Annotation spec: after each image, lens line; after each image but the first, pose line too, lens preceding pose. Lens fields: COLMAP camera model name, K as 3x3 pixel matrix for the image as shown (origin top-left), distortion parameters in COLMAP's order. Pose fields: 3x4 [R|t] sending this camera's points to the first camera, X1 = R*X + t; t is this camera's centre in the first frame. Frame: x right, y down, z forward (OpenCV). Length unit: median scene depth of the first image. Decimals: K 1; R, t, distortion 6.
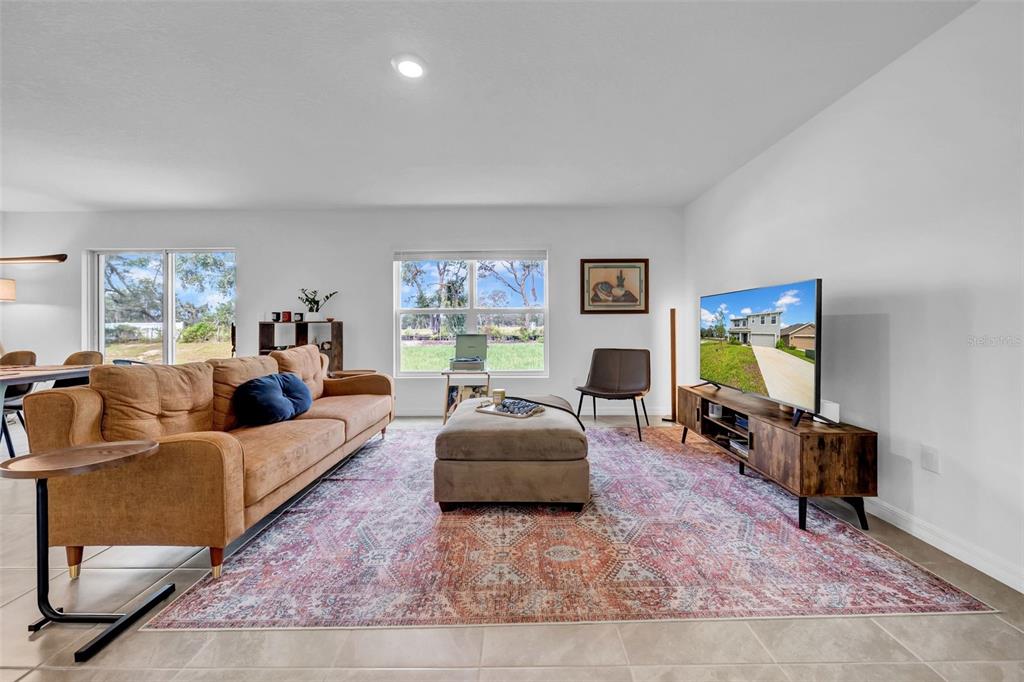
lens RADIAL K [[363.0, 0, 518.8], [0, 363.0, 323.3], [0, 0, 1]] dist [-0.002825, -0.000169]
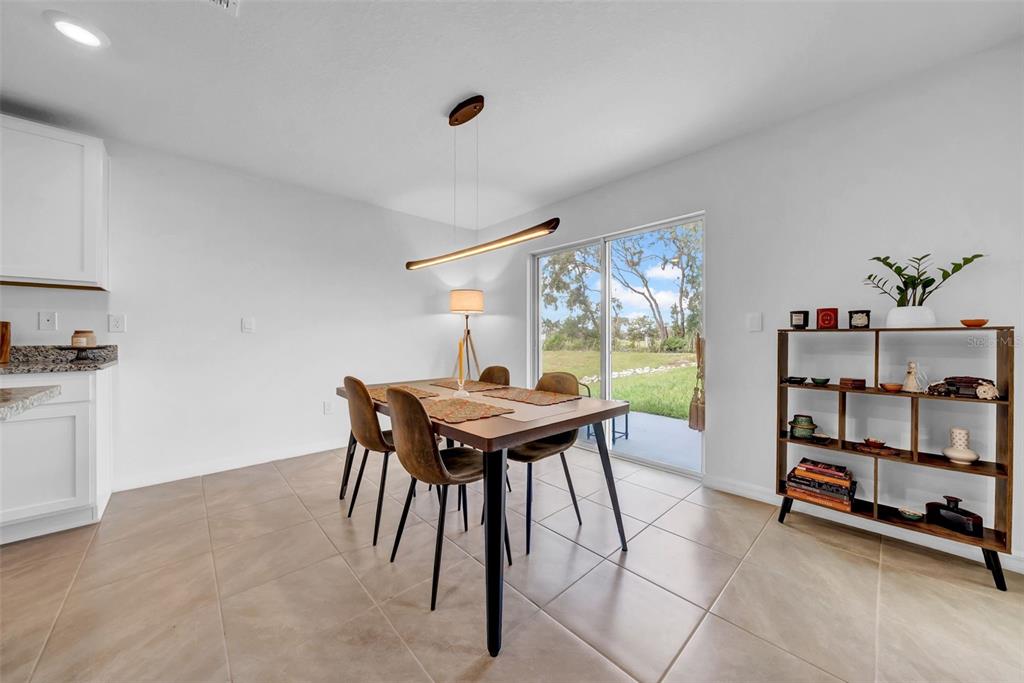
lens RADIAL K [[355.7, 0, 511.1], [0, 355.7, 338.0], [0, 0, 1]] dist [-0.001595, -0.000200]
pose [[0.680886, 0.005728, -0.732367, -0.994074], [-0.000415, 0.999972, 0.007435, 0.007730], [0.732389, -0.004758, 0.680869, 0.610625]]
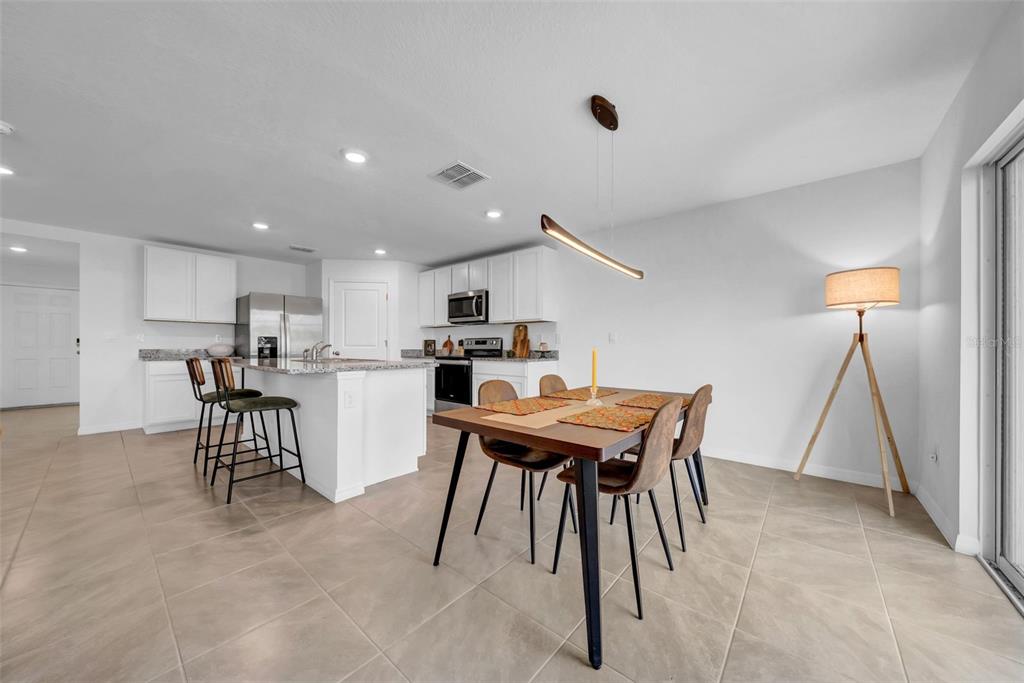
lens RADIAL K [[358.0, 0, 522.7], [0, 358.0, 347.9], [0, 0, 1]] dist [-0.000698, -0.000057]
pose [[-0.645350, 0.006807, -0.763857, -0.937350], [0.005325, 0.999976, 0.004412, 0.012800], [0.763869, -0.001220, -0.645371, 1.543915]]
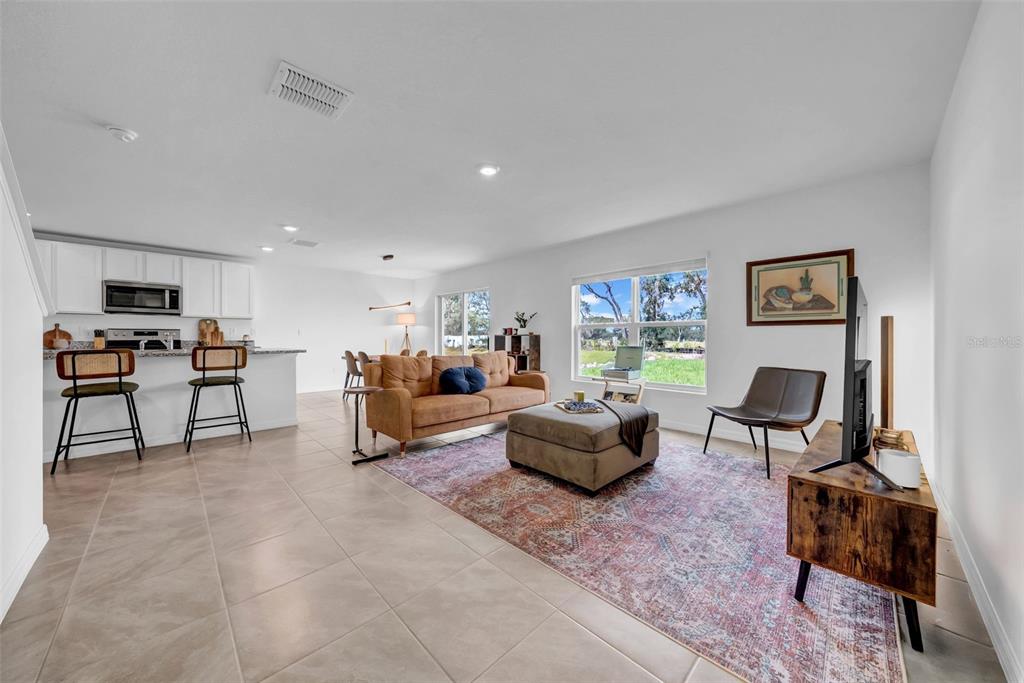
lens RADIAL K [[355.7, 0, 511.1], [0, 355.7, 338.0], [0, 0, 1]] dist [-0.001595, -0.000200]
pose [[0.696179, 0.006576, -0.717838, 0.671367], [-0.001434, 0.999969, 0.007770, -0.004539], [0.717867, -0.004380, 0.696166, 0.011287]]
